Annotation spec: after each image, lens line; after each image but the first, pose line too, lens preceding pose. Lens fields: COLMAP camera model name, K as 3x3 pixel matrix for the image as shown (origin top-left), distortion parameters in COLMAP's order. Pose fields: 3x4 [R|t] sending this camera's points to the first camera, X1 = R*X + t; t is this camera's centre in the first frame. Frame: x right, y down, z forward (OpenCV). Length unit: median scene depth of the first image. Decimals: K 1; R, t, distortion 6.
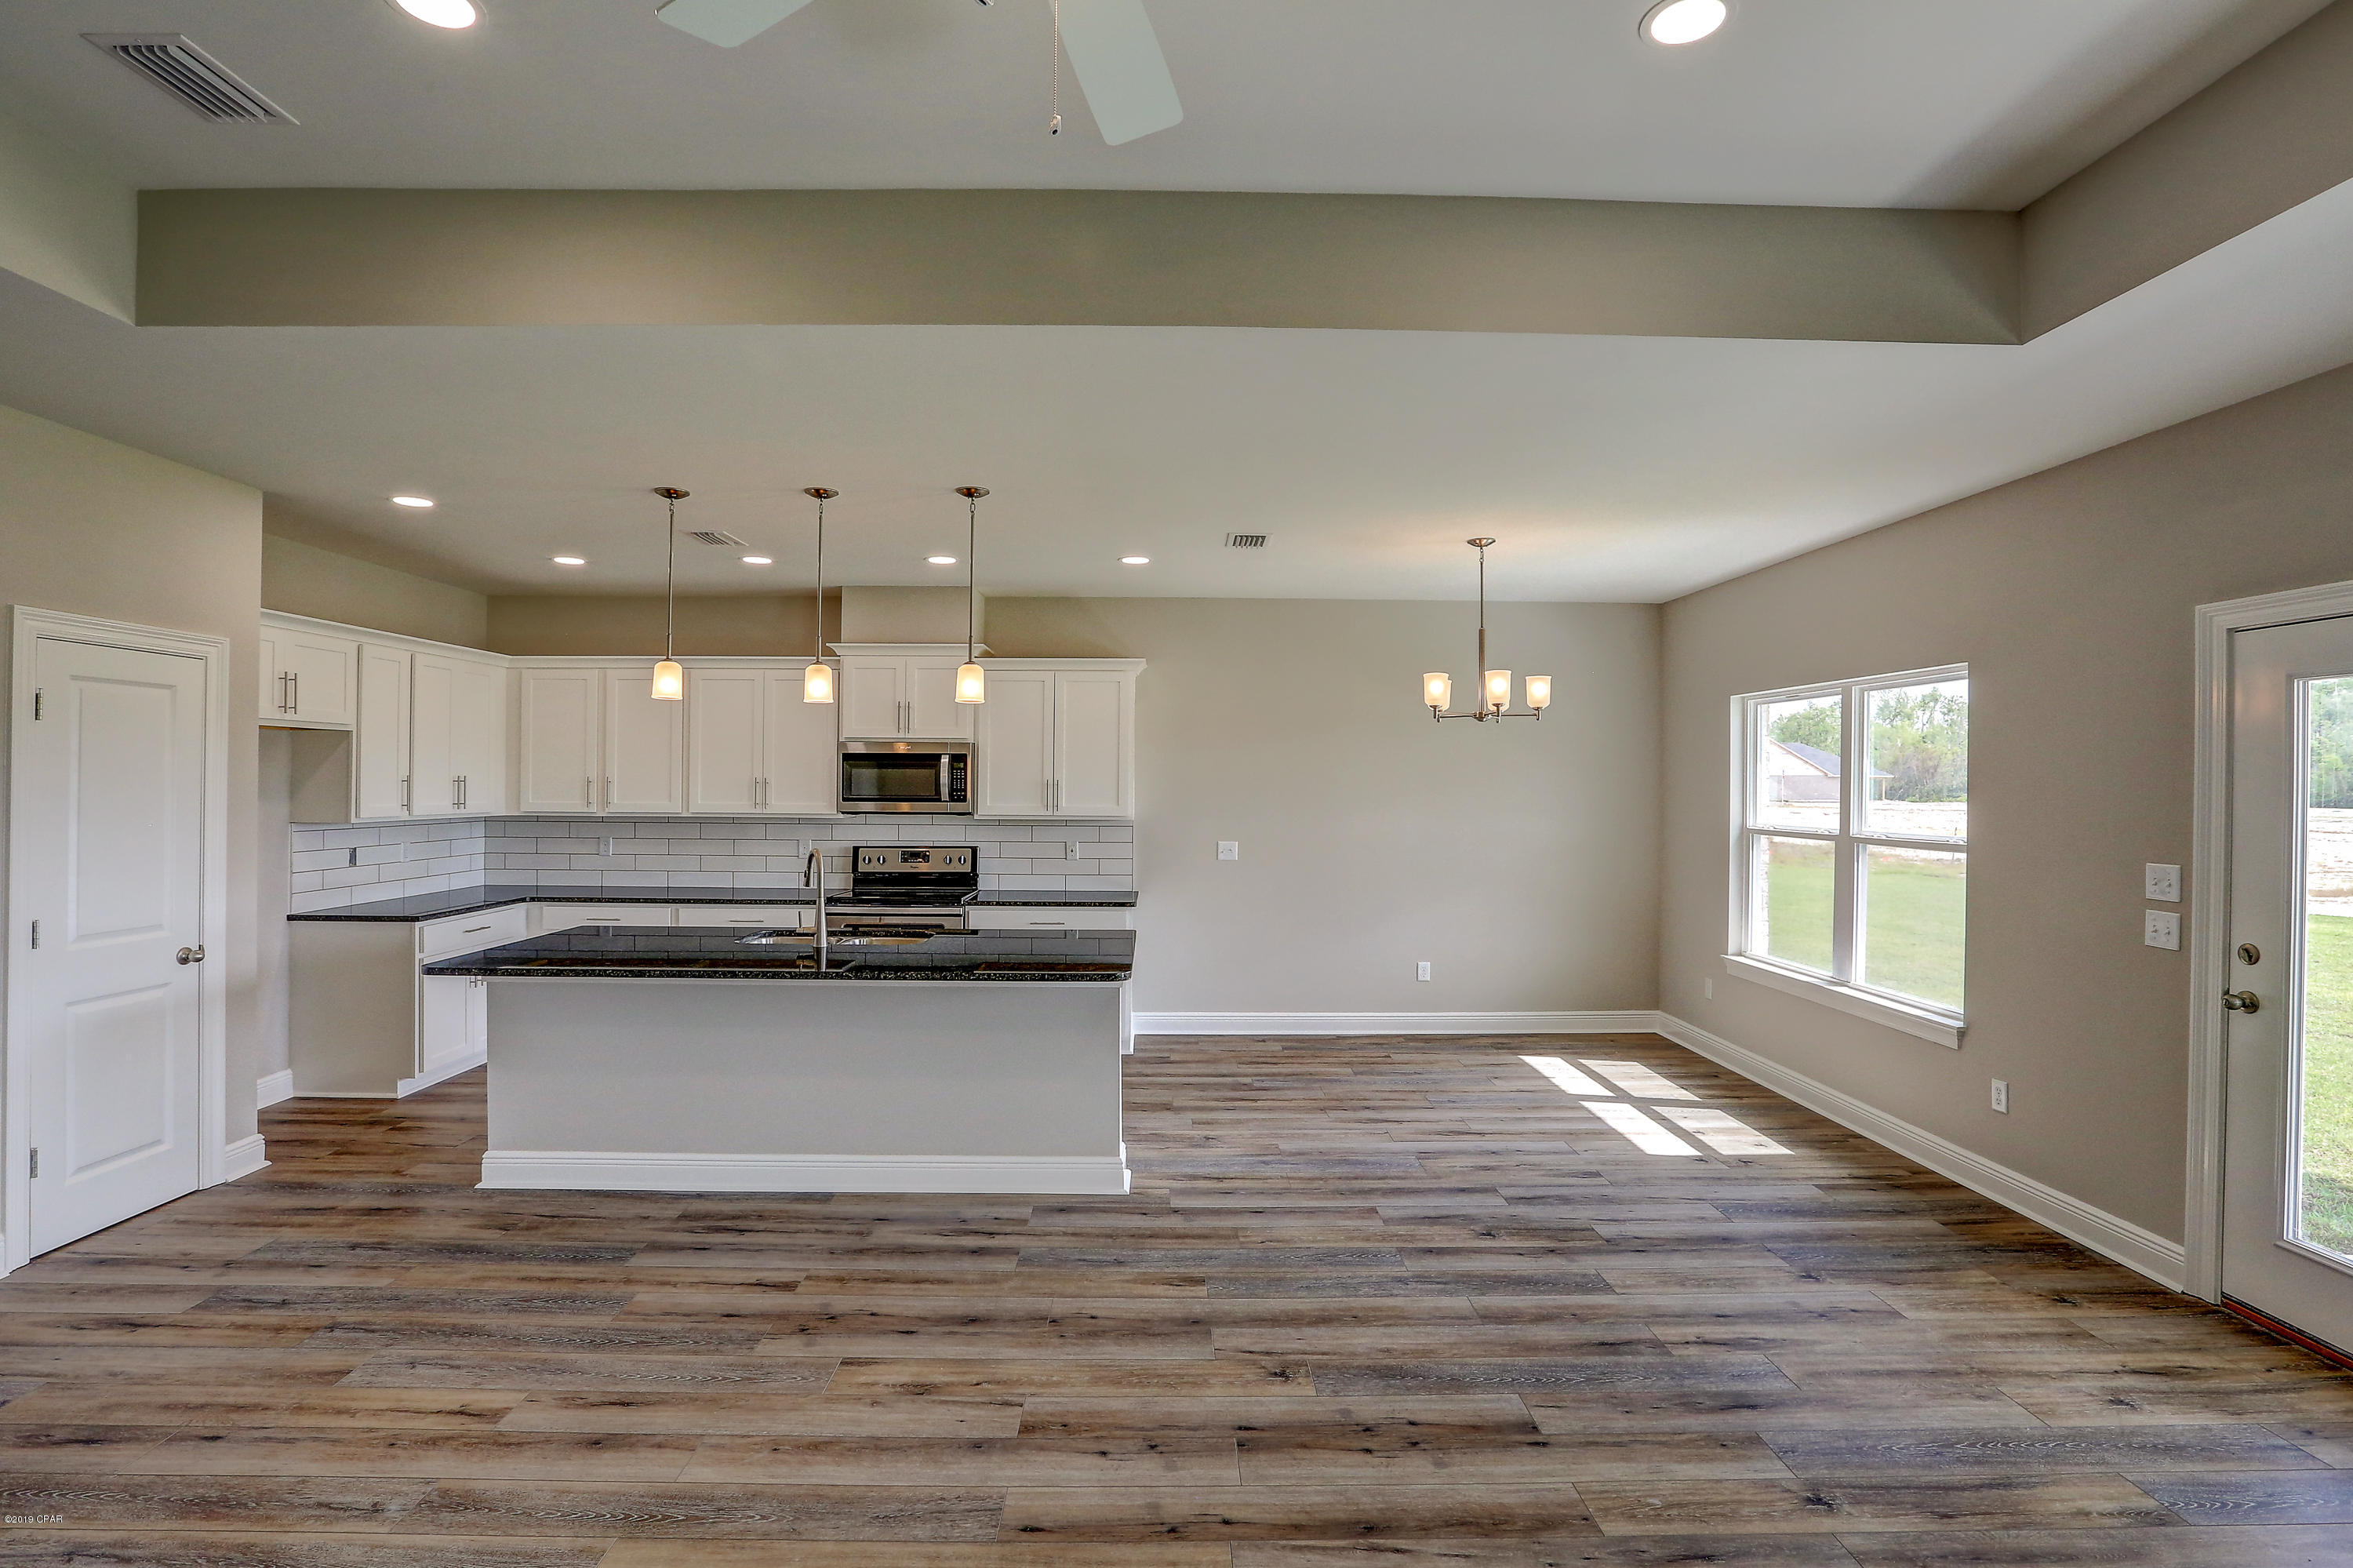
lens RADIAL K [[1119.7, 0, 1176.5], [0, 1119.7, 784.0], [0, 0, 1]] dist [-0.039186, 0.012153]
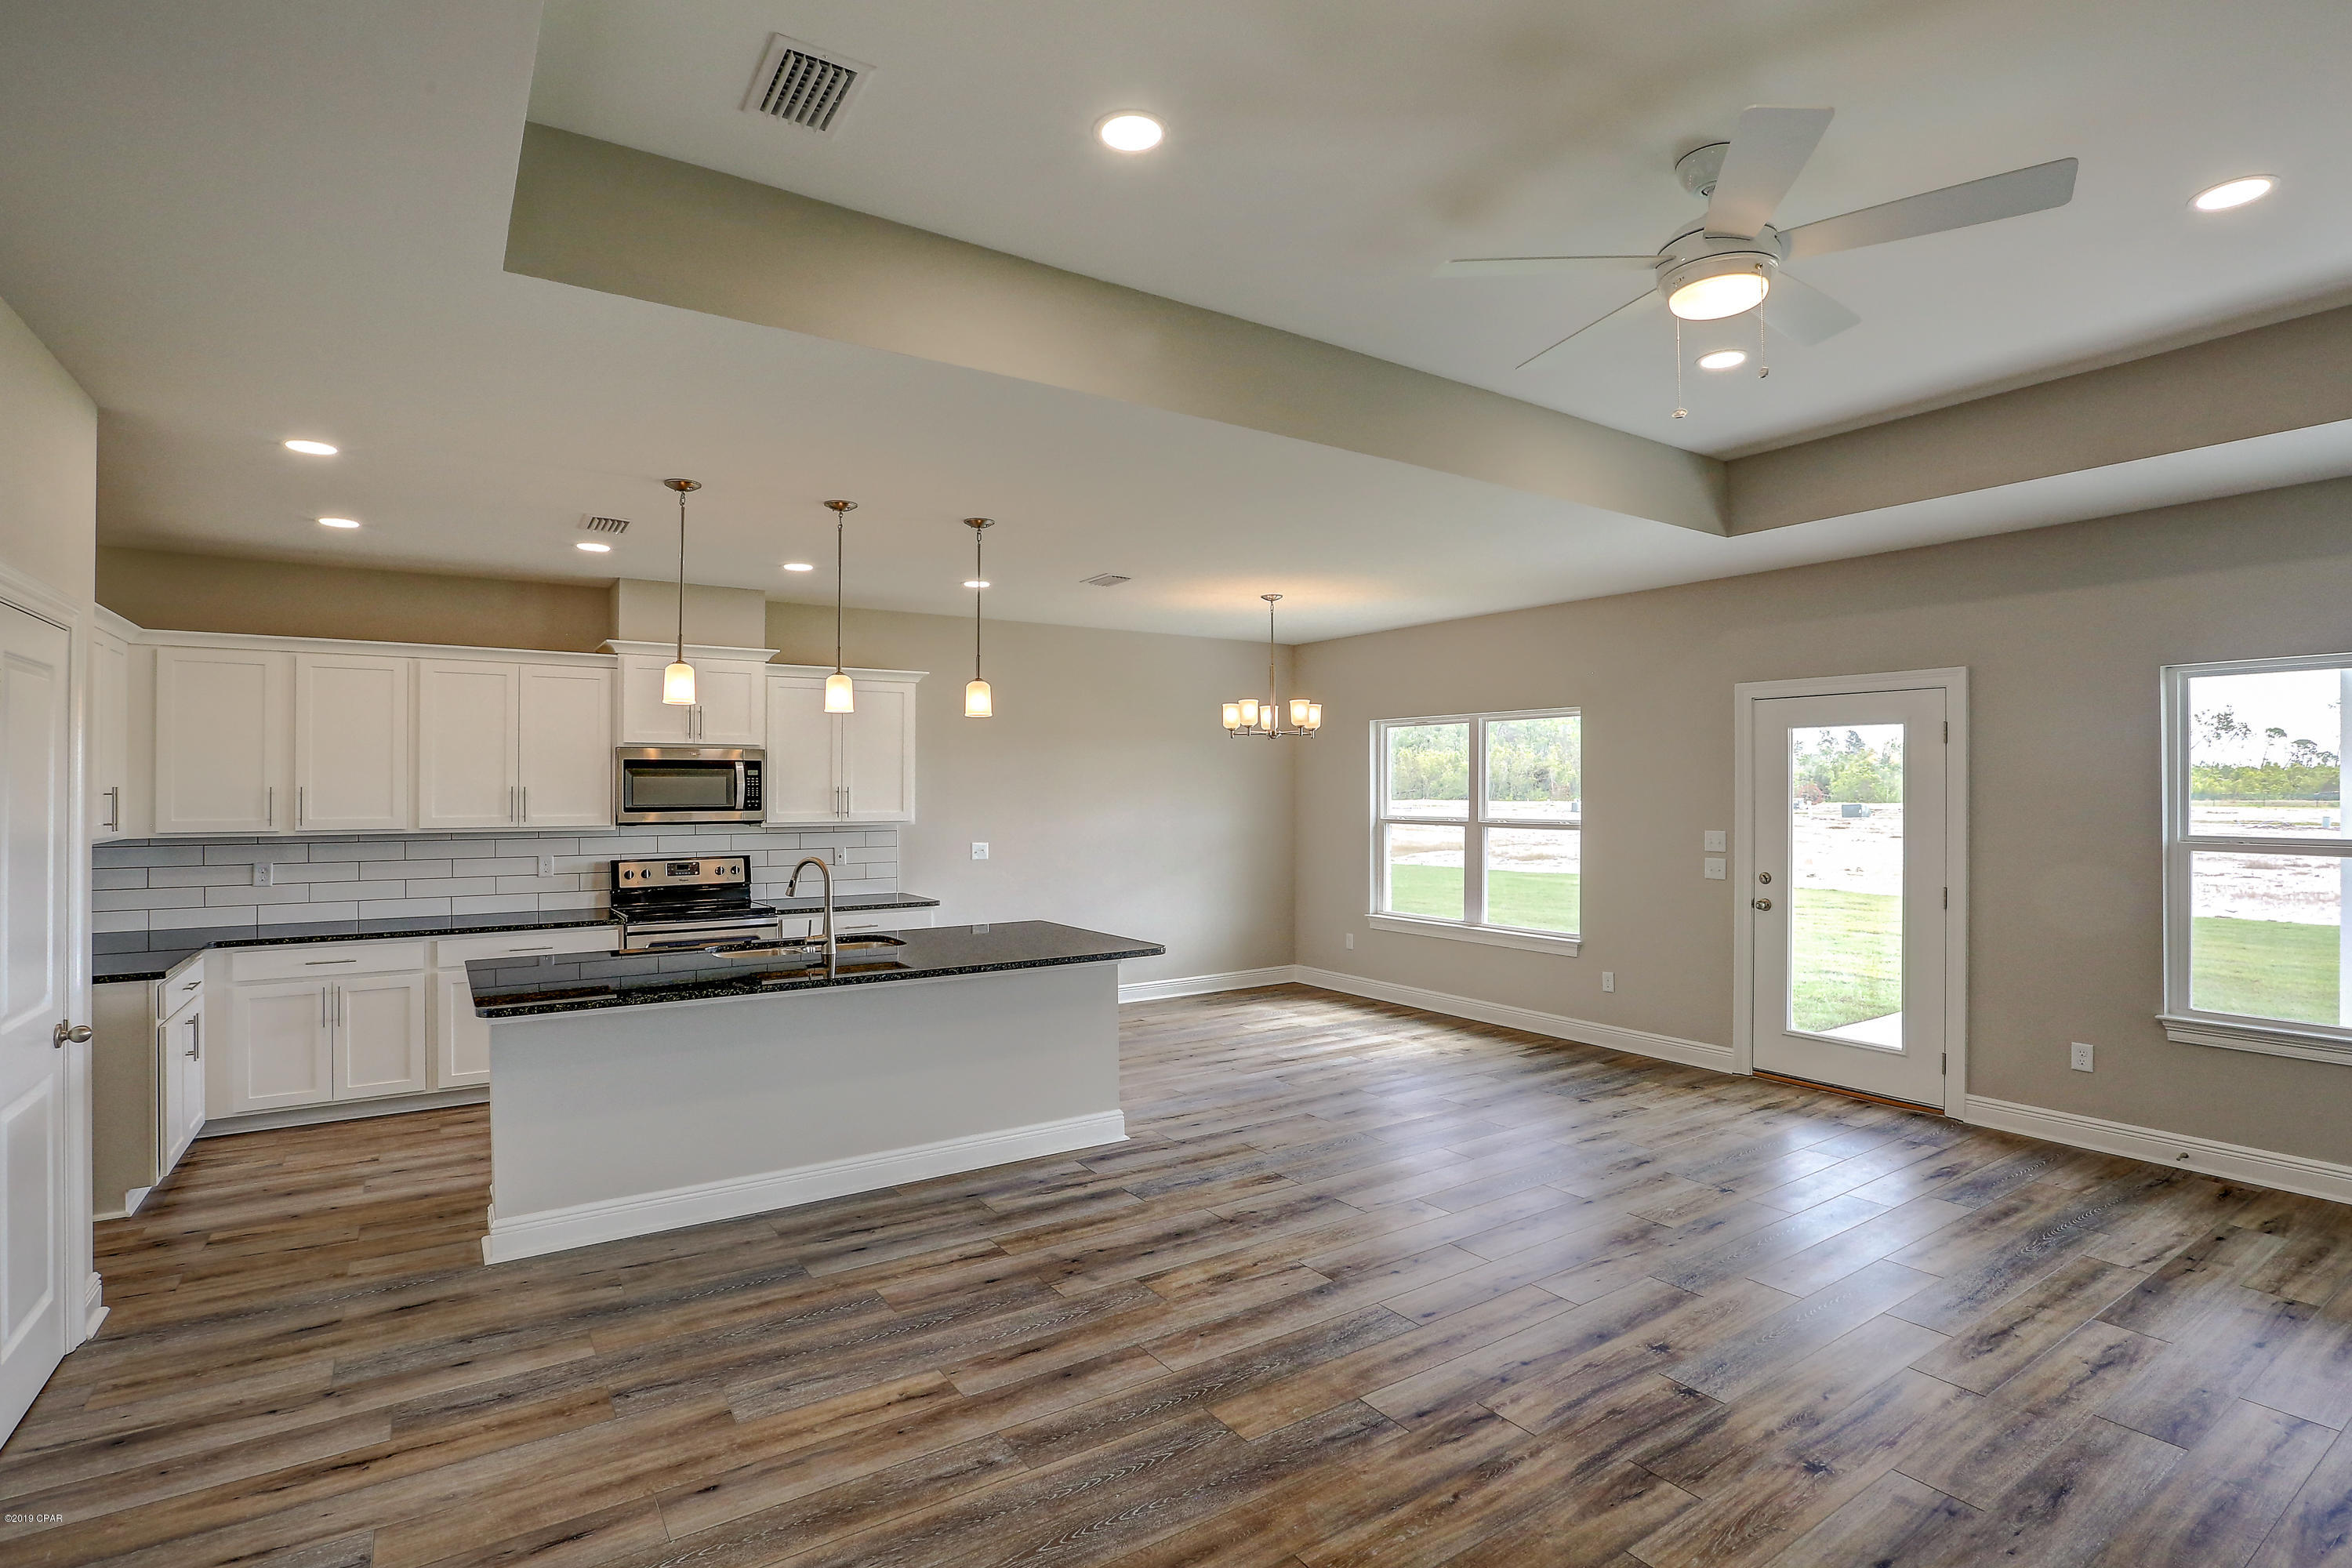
lens RADIAL K [[1114.1, 0, 1172.9], [0, 1114.1, 772.5], [0, 0, 1]] dist [-0.040893, 0.013784]
pose [[0.842977, 0.000000, 0.537950, -0.614388], [0.007169, 0.999911, -0.011233, -0.004752], [-0.537902, 0.013326, 0.842902, -0.015060]]
